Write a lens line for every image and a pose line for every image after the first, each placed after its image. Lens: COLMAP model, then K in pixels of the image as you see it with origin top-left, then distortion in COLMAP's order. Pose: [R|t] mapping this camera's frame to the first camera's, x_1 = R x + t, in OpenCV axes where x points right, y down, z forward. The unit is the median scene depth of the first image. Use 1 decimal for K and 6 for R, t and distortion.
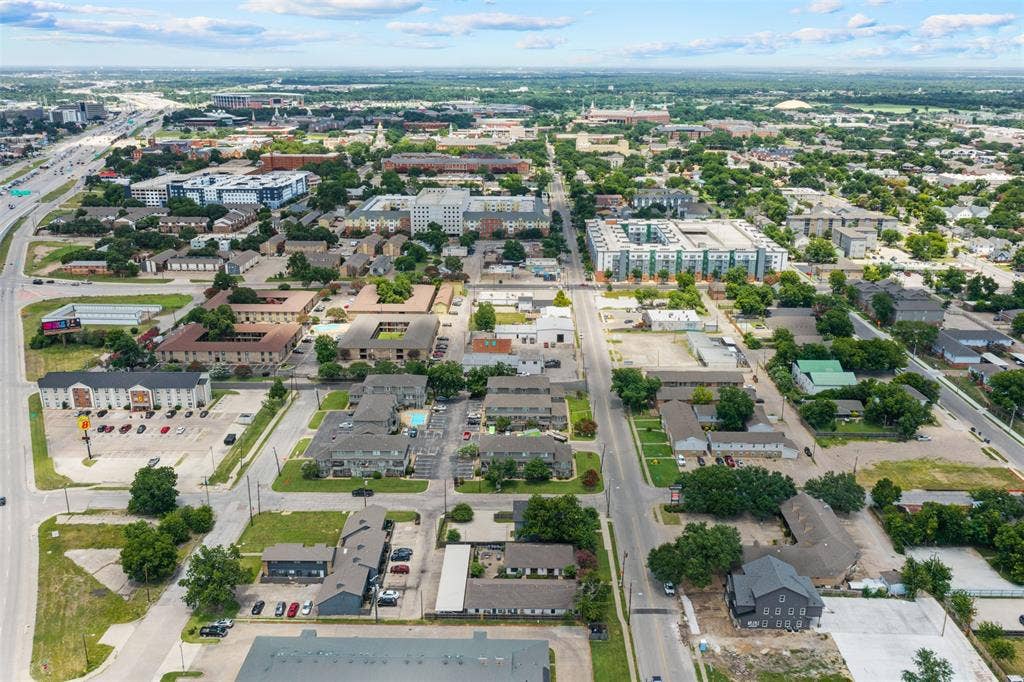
lens RADIAL K [[842.2, 0, 512.0], [0, 842.2, 341.0], [0, 0, 1]] dist [0.010511, -0.006242]
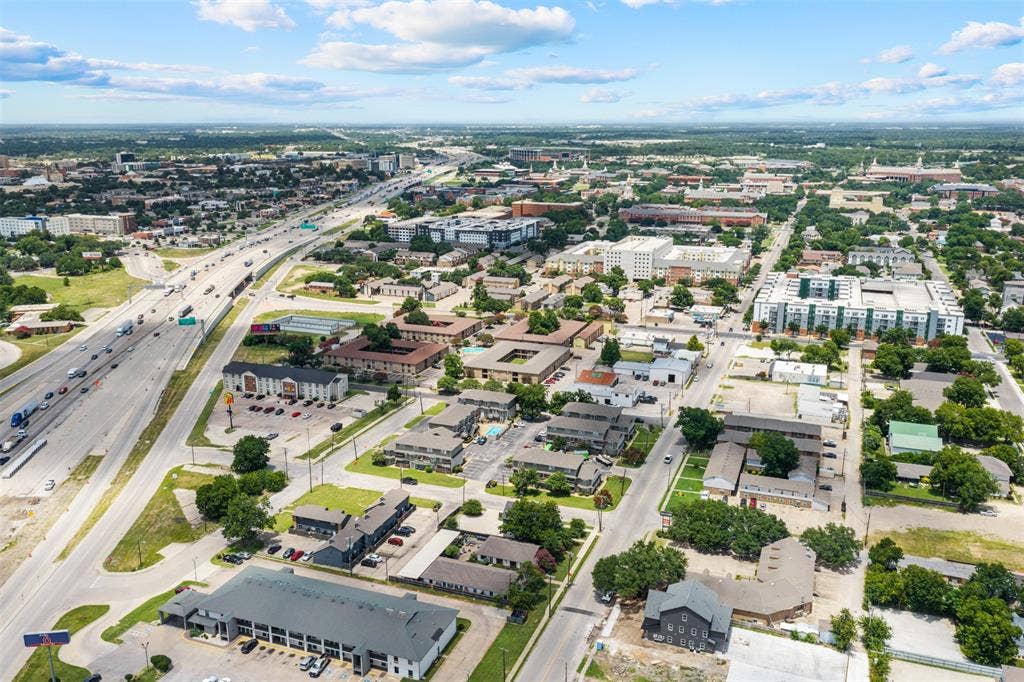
lens RADIAL K [[817.7, 0, 515.2], [0, 817.7, 371.5], [0, 0, 1]] dist [0.010666, -0.013208]
pose [[0.943299, 0.094021, -0.318349, 0.292540], [-0.100438, 0.994936, -0.003763, 0.017199], [0.316383, 0.035524, 0.947966, -0.032526]]
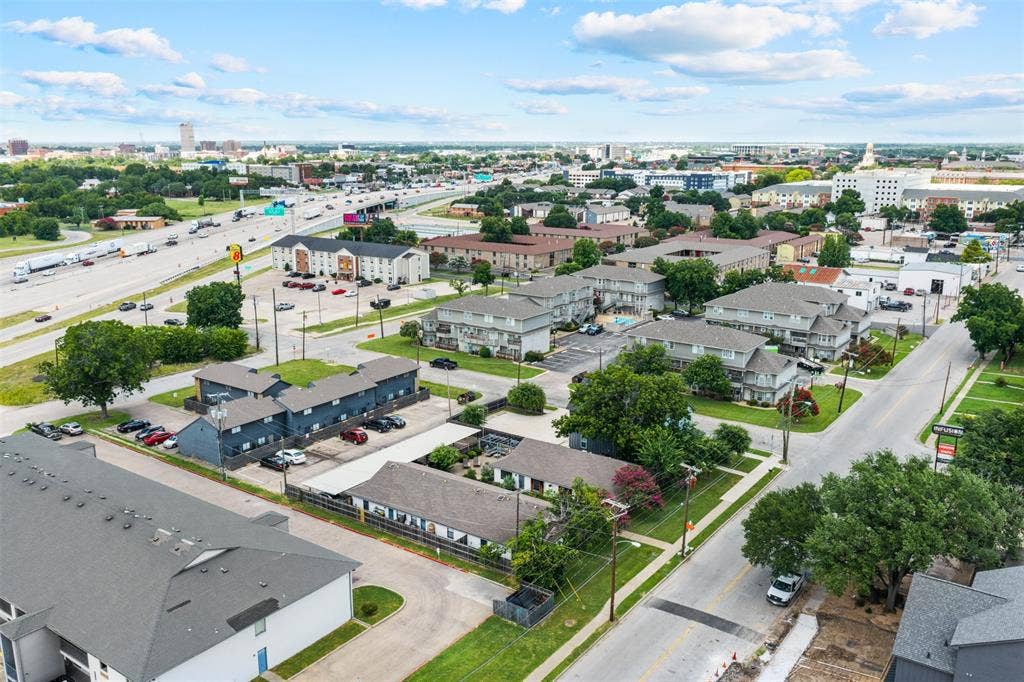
lens RADIAL K [[842.2, 0, 512.0], [0, 842.2, 341.0], [0, 0, 1]] dist [0.010511, -0.006242]
pose [[0.826644, 0.130672, -0.547343, 0.217893], [-0.170489, 0.985107, -0.022304, 0.158971], [0.536277, 0.111754, 0.836611, 0.444086]]
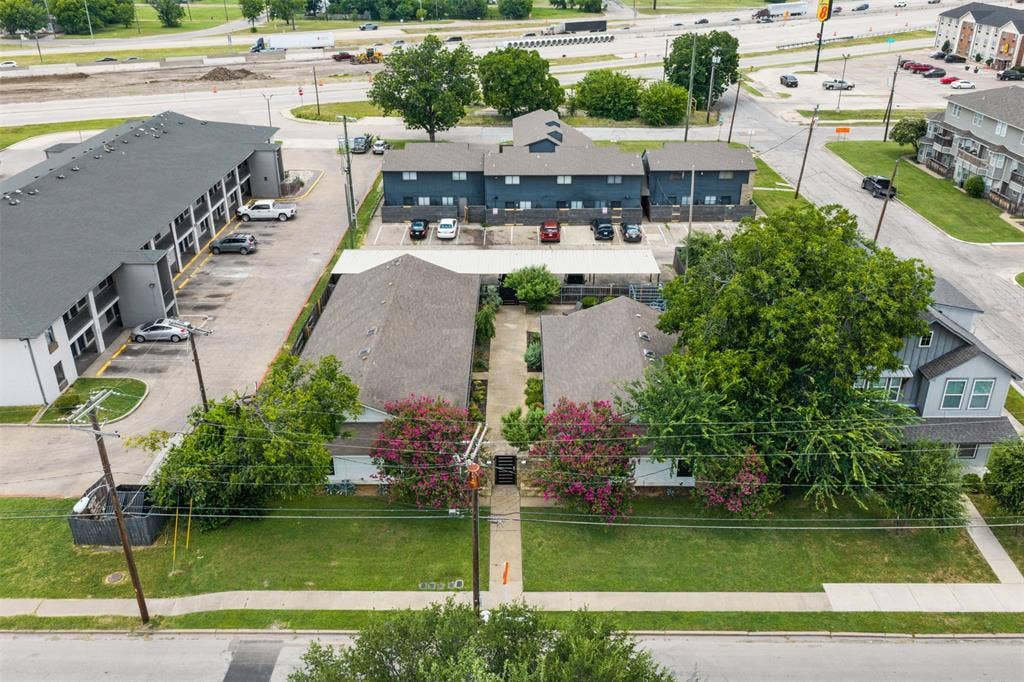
lens RADIAL K [[842.2, 0, 512.0], [0, 842.2, 341.0], [0, 0, 1]] dist [0.010511, -0.006242]
pose [[0.019036, 0.439974, -0.897809, 0.210382], [-0.296594, 0.860036, 0.415175, 0.120088], [0.954814, 0.258382, 0.146865, 0.746177]]
